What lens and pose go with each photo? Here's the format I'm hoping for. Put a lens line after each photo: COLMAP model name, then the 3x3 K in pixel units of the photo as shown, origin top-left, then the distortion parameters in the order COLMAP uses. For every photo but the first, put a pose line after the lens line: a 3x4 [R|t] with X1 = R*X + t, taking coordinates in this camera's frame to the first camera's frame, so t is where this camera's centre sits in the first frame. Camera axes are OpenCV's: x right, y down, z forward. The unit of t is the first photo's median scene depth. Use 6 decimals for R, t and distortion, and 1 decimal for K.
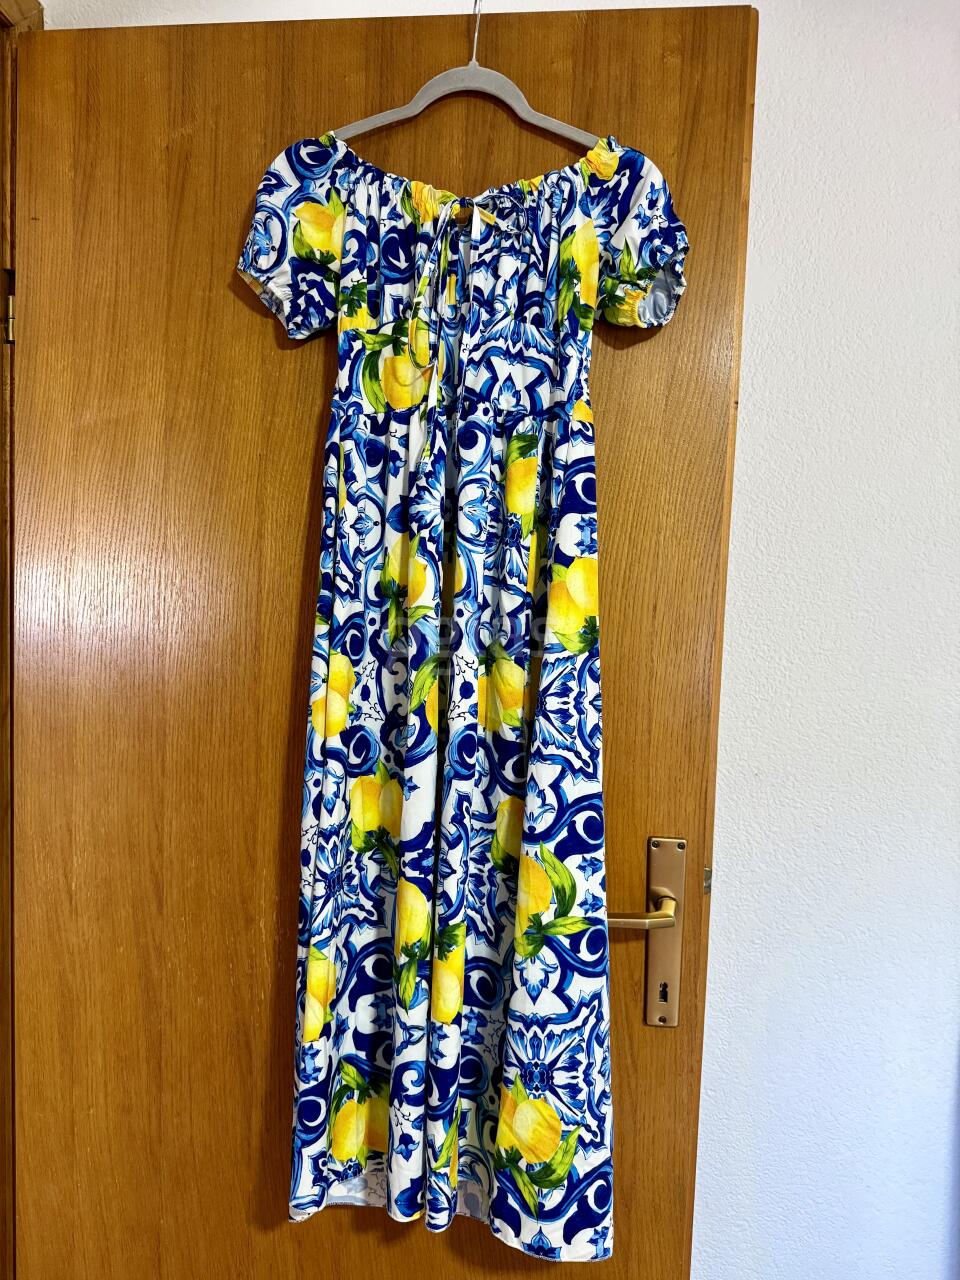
lens RADIAL K [[917.9, 0, 477.3], [0, 917.9, 645.0], [0, 0, 1]] dist [-0.010129, -0.009788]
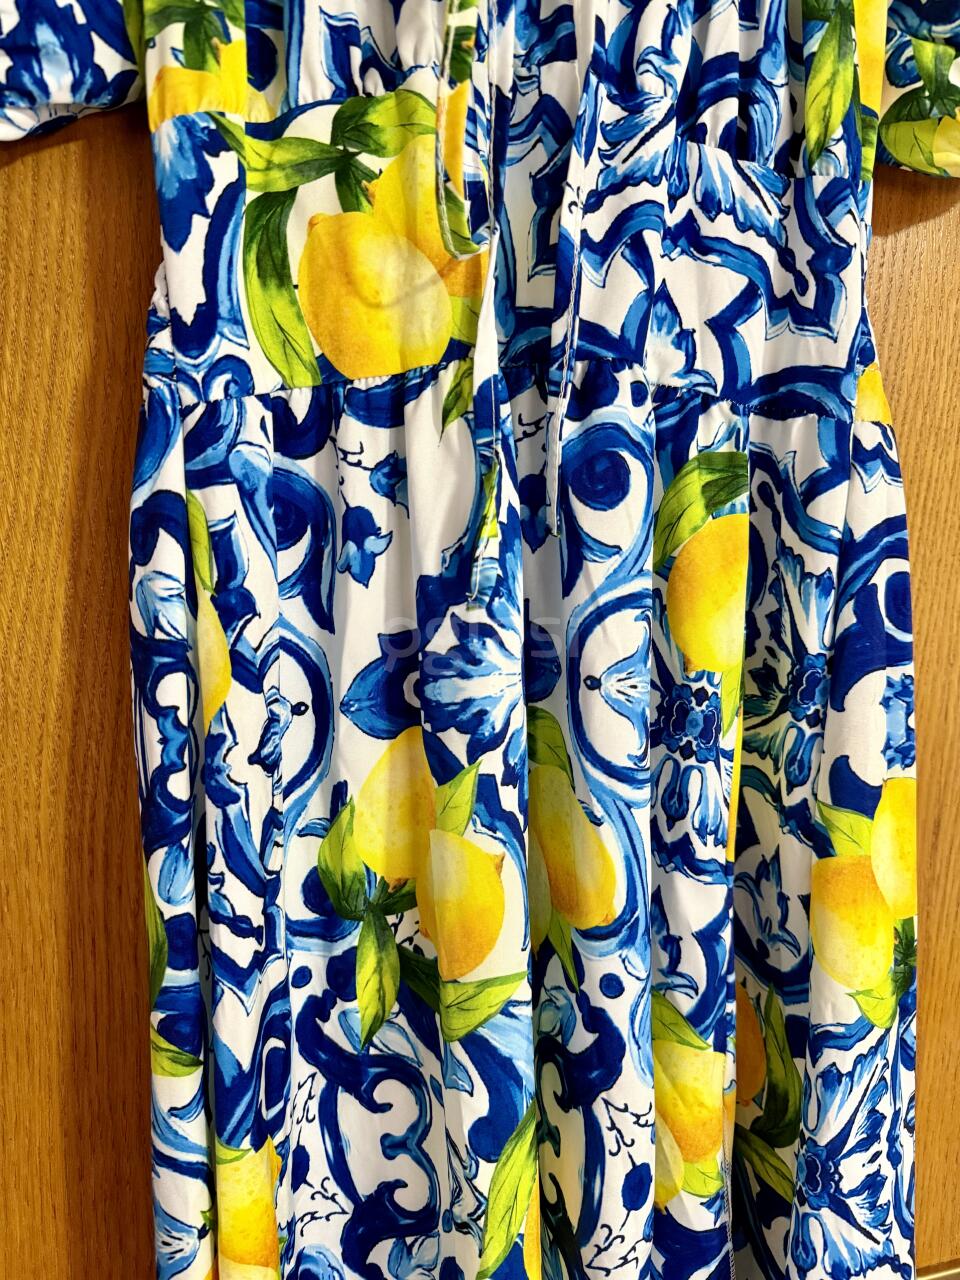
lens RADIAL K [[911.1, 0, 479.4], [0, 911.1, 599.5], [0, 0, 1]] dist [-0.019517, -0.004473]
pose [[0.935626, -0.080810, 0.343619, -0.165743], [0.058484, 0.995477, 0.074865, -0.201508], [-0.348115, -0.049949, 0.936120, 0.679822]]
